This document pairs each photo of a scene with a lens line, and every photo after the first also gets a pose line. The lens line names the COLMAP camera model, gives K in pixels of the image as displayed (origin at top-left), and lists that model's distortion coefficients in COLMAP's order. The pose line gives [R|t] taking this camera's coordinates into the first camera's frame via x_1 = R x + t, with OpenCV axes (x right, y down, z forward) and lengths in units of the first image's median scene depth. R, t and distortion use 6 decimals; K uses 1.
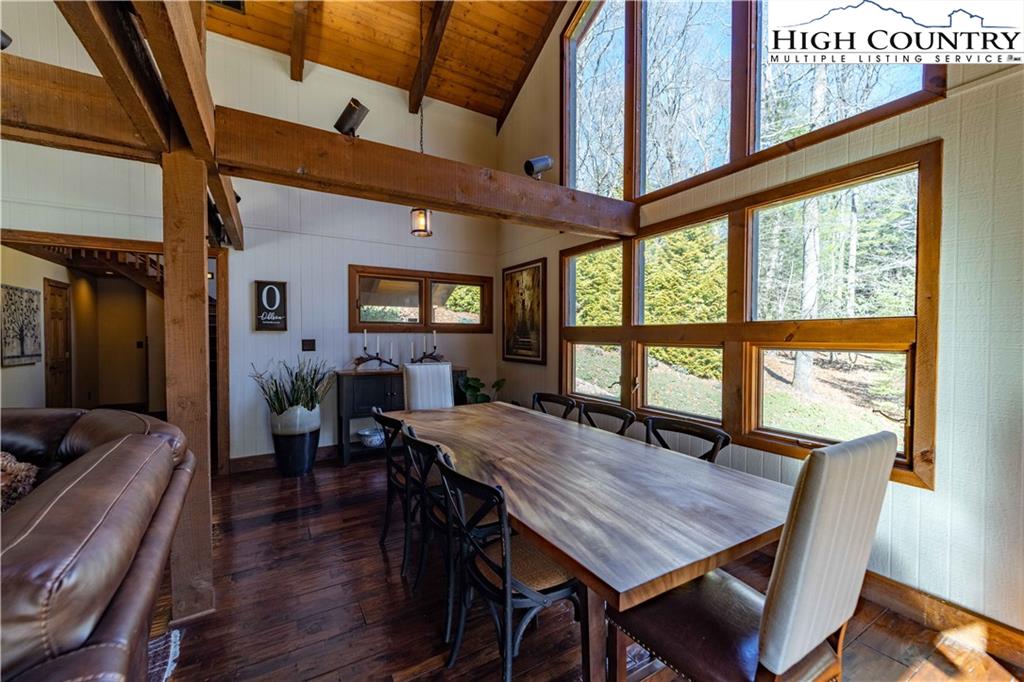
lens RADIAL K [[415.0, 0, 512.5], [0, 415.0, 344.2], [0, 0, 1]] dist [0.003210, -0.000619]
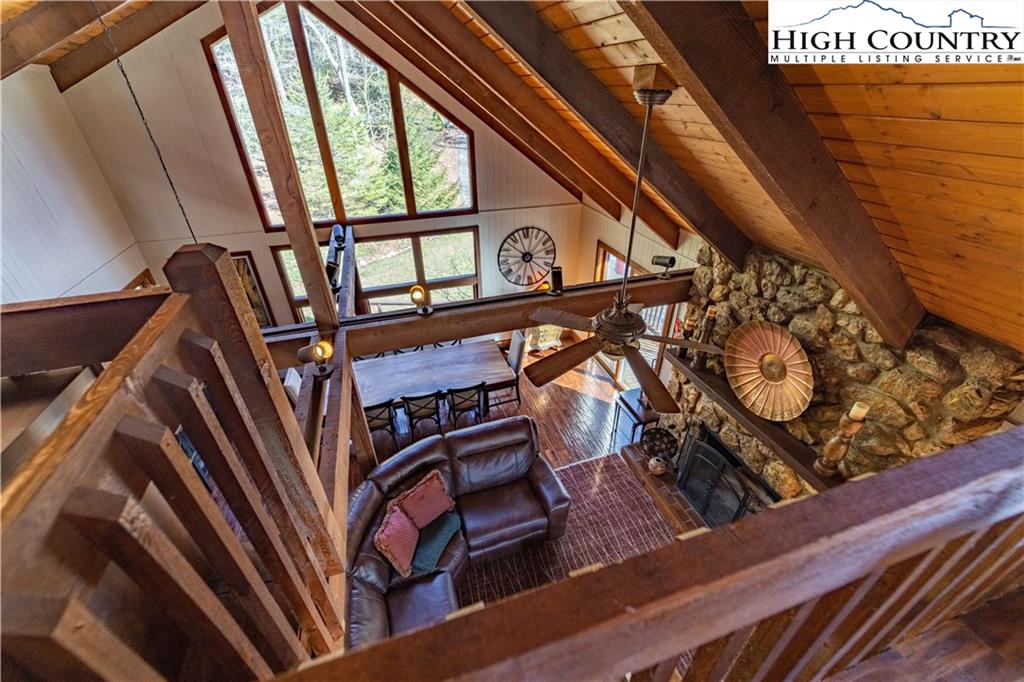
lens RADIAL K [[409.7, 0, 512.7], [0, 409.7, 343.9], [0, 0, 1]] dist [0.002364, -0.000057]
pose [[0.228263, -0.516056, 0.825580, -1.414813], [0.031633, 0.851450, 0.523481, -0.944978], [-0.973086, -0.093376, 0.210678, -0.027123]]
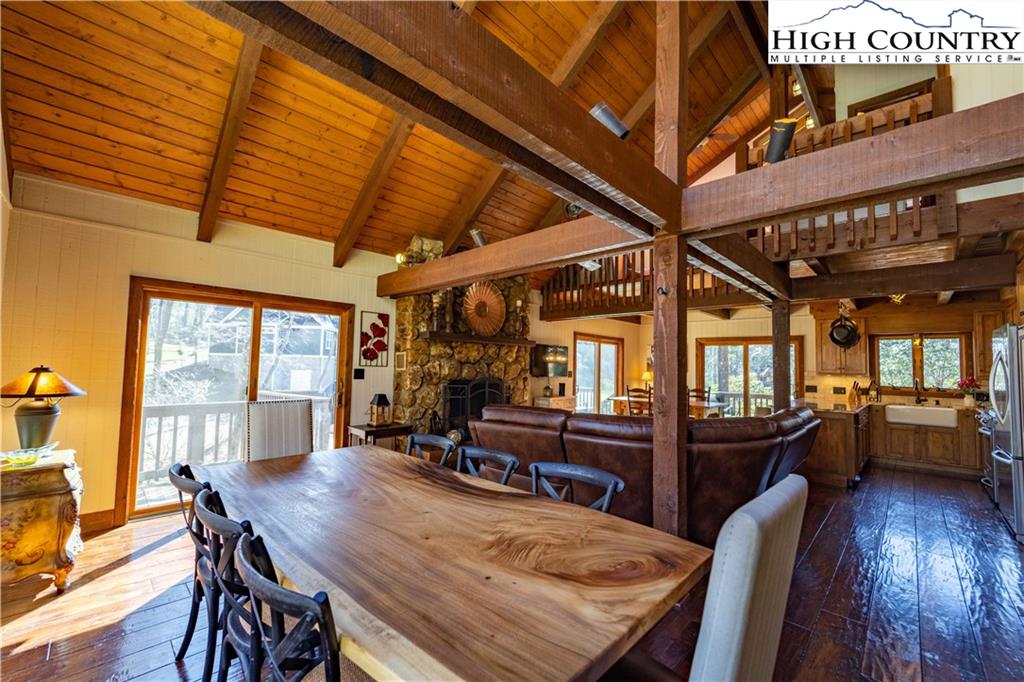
lens RADIAL K [[415.0, 0, 512.5], [0, 415.0, 344.2], [0, 0, 1]] dist [0.003210, -0.000619]
pose [[-0.964058, -0.036065, -0.263232, 0.033457], [-0.028614, 0.999075, -0.032084, -0.038876], [0.264145, -0.023399, -0.964199, 1.529019]]
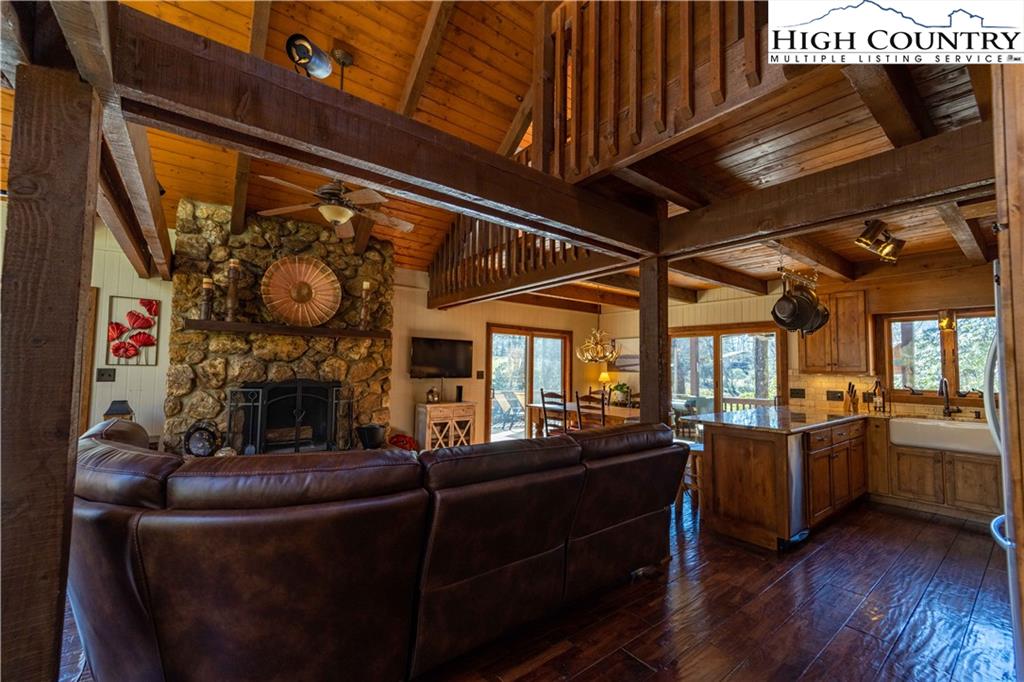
lens RADIAL K [[415.0, 0, 512.5], [0, 415.0, 344.2], [0, 0, 1]] dist [0.003210, -0.000619]
pose [[-0.992633, -0.021722, -0.119193, -0.986078], [-0.017763, 0.999258, -0.034174, -0.030930], [0.119847, -0.031805, -0.992283, 1.220430]]
